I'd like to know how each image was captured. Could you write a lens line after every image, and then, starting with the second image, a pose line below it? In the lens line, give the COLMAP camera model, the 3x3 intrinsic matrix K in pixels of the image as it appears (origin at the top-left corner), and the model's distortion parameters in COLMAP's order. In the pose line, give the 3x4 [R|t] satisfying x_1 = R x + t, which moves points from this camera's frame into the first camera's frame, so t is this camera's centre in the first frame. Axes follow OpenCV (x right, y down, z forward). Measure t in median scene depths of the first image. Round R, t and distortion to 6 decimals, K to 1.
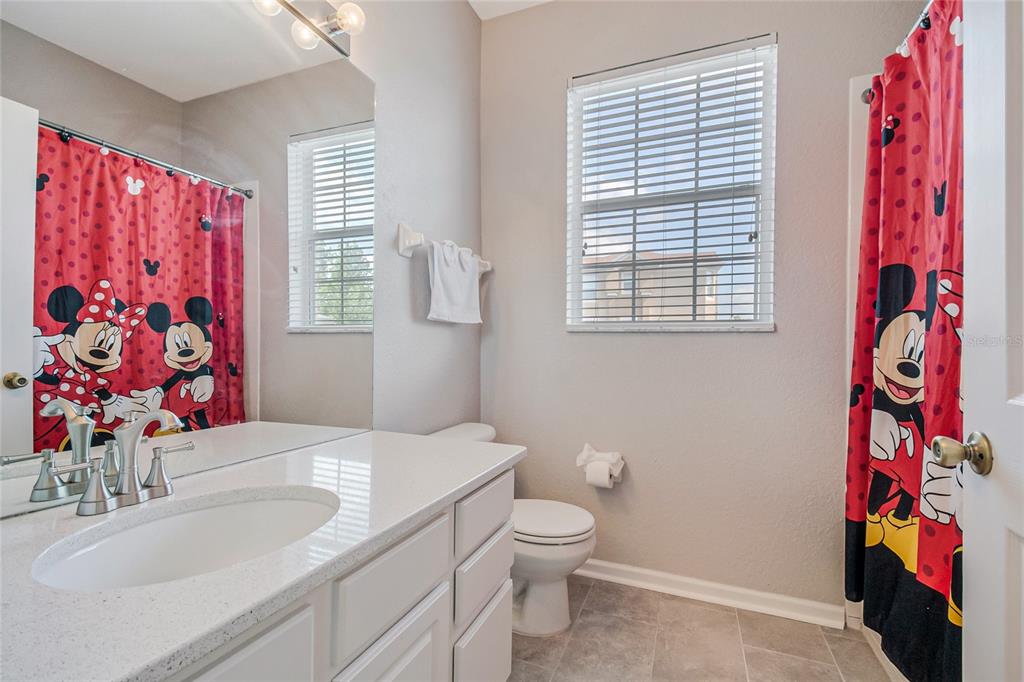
lens RADIAL K [[449.6, 0, 516.6], [0, 449.6, 345.6], [0, 0, 1]] dist [0.033576, -0.021260]
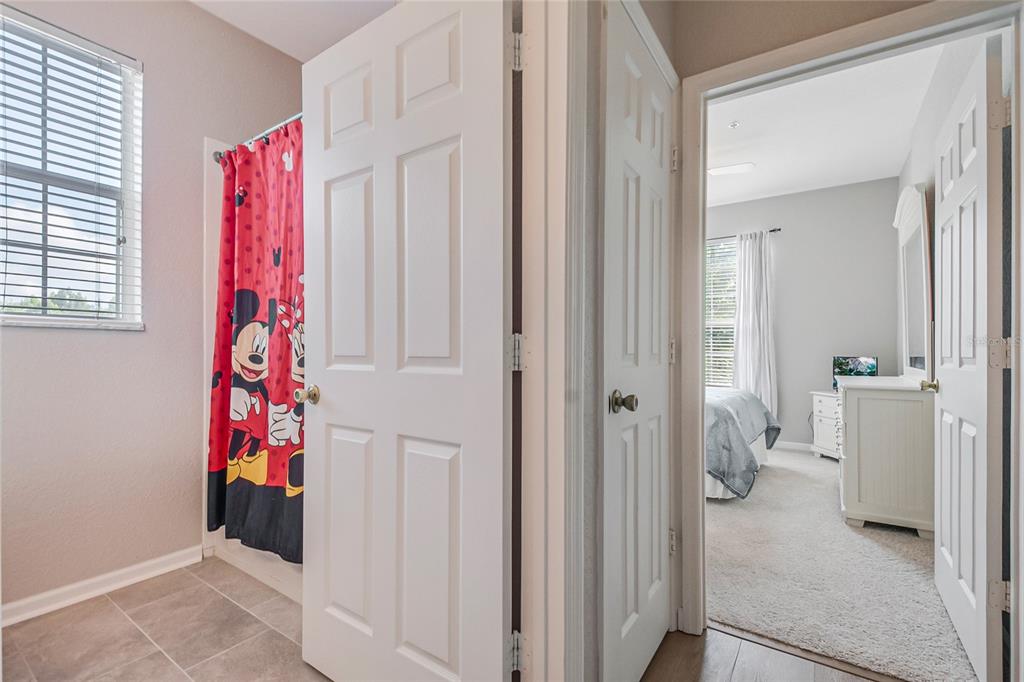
lens RADIAL K [[449.6, 0, 516.6], [0, 449.6, 345.6], [0, 0, 1]] dist [0.033576, -0.021260]
pose [[0.219675, 0.000218, 0.975573, -0.432200], [-0.006993, 0.999975, 0.001351, -0.001478], [-0.975548, -0.007119, 0.219671, -0.198153]]
